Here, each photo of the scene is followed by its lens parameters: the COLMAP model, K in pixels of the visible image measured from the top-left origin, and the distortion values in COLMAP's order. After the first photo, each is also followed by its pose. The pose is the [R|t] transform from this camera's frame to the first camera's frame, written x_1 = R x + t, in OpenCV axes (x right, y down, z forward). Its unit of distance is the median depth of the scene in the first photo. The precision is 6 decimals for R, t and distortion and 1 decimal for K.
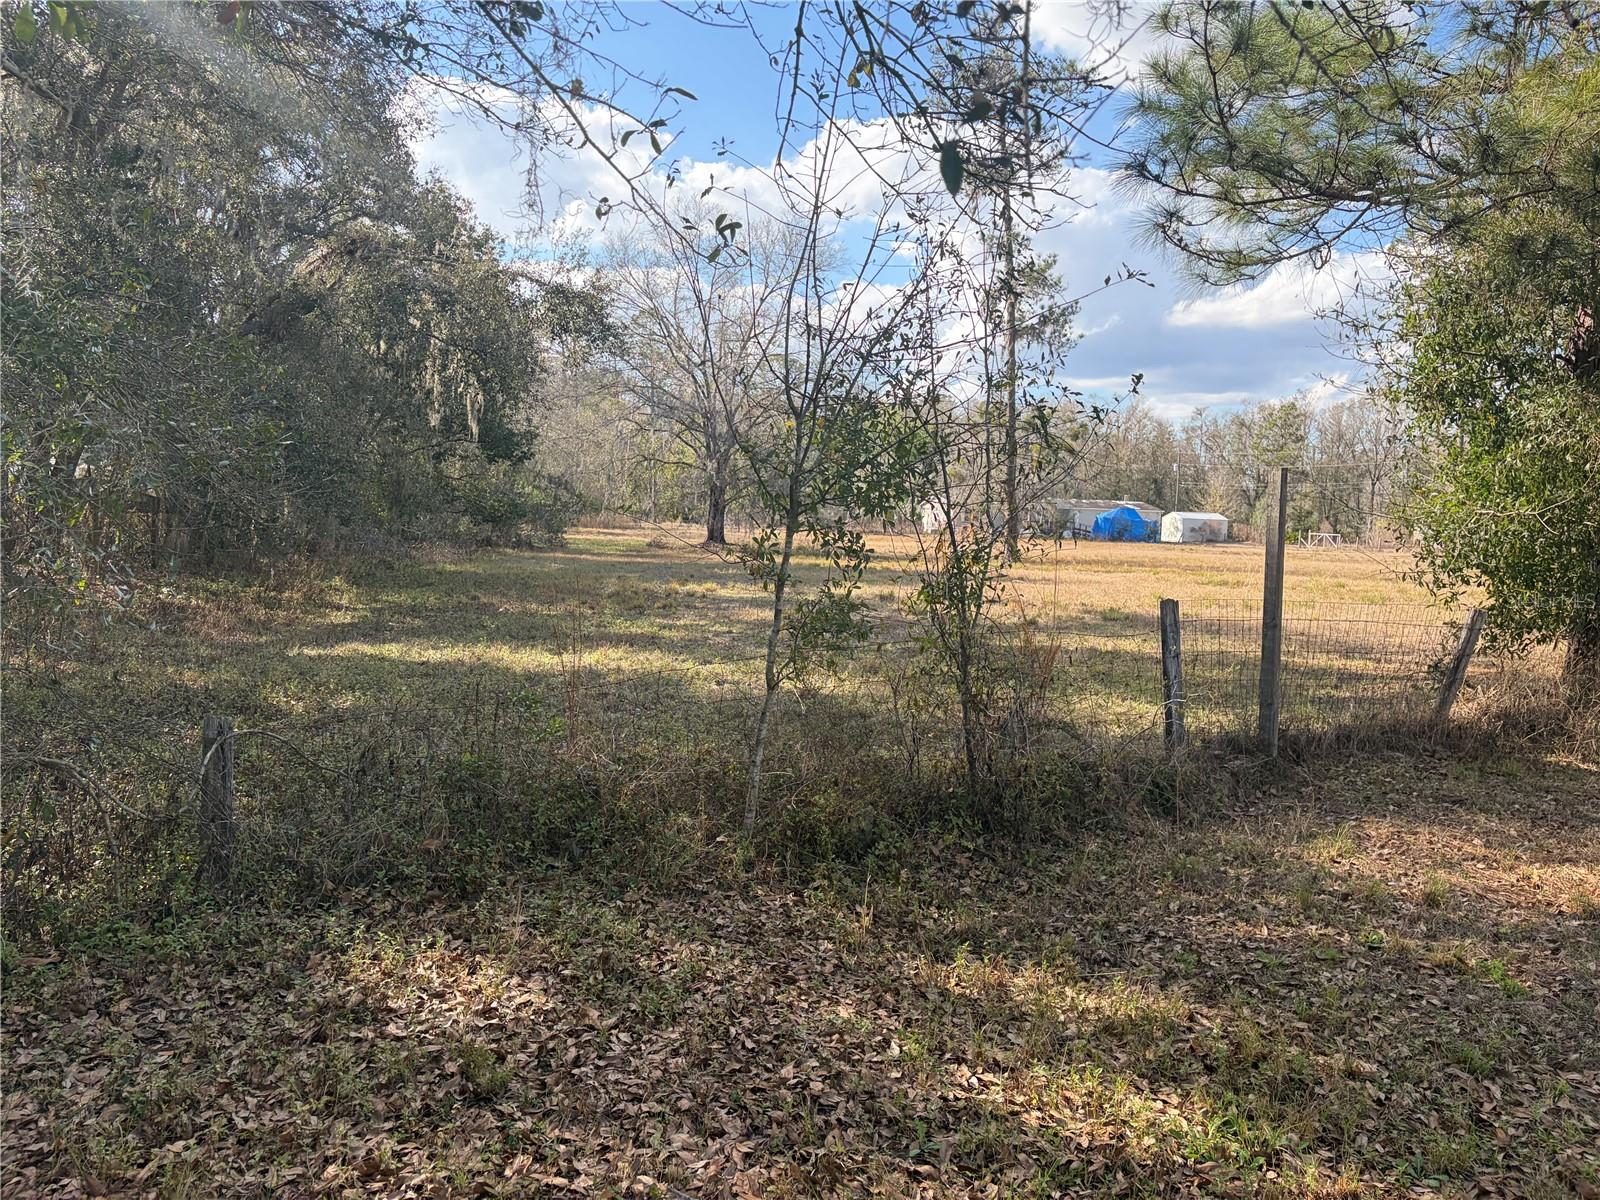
lens RADIAL K [[1213.7, 0, 800.0], [0, 1213.7, 600.0], [0, 0, 1]] dist [0.056498, -0.062919]
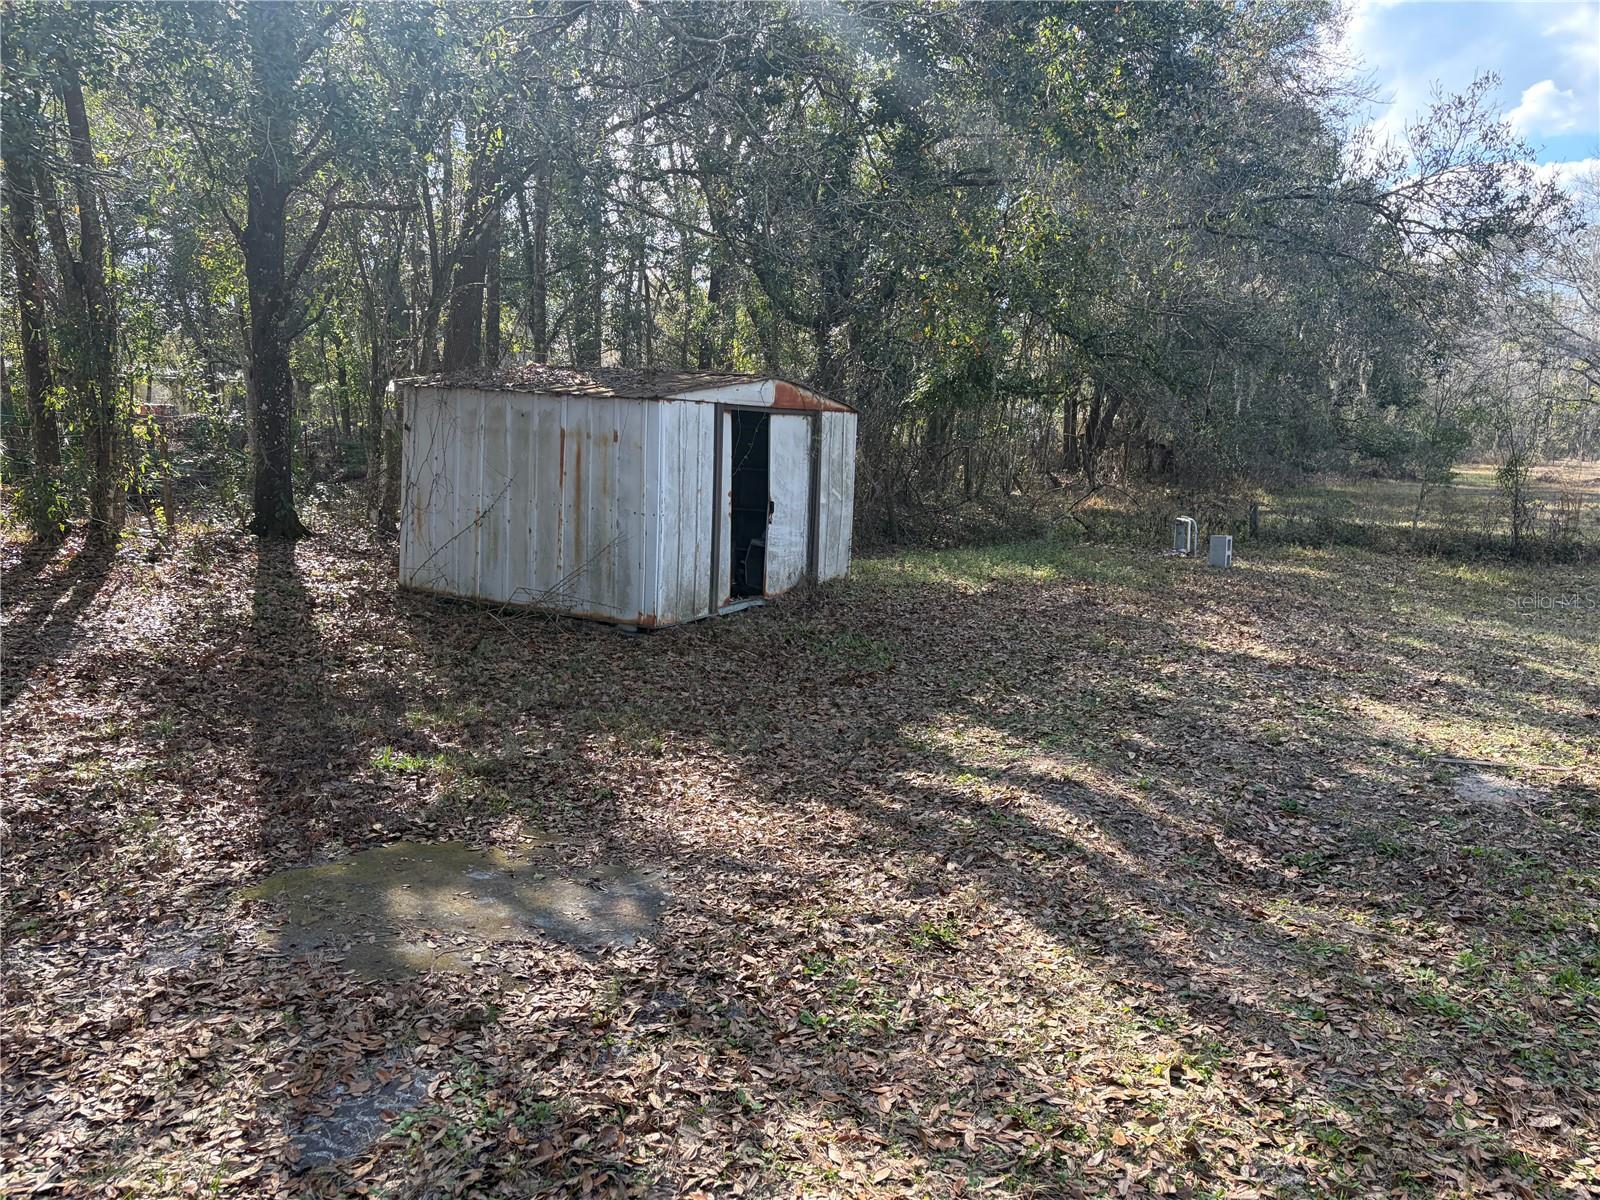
lens RADIAL K [[1213.7, 0, 800.0], [0, 1213.7, 600.0], [0, 0, 1]] dist [0.056498, -0.062919]
pose [[0.765952, 0.074288, -0.638591, 0.089627], [-0.043222, 0.997004, 0.064141, 0.023138], [0.641443, -0.021528, 0.766868, -0.286785]]
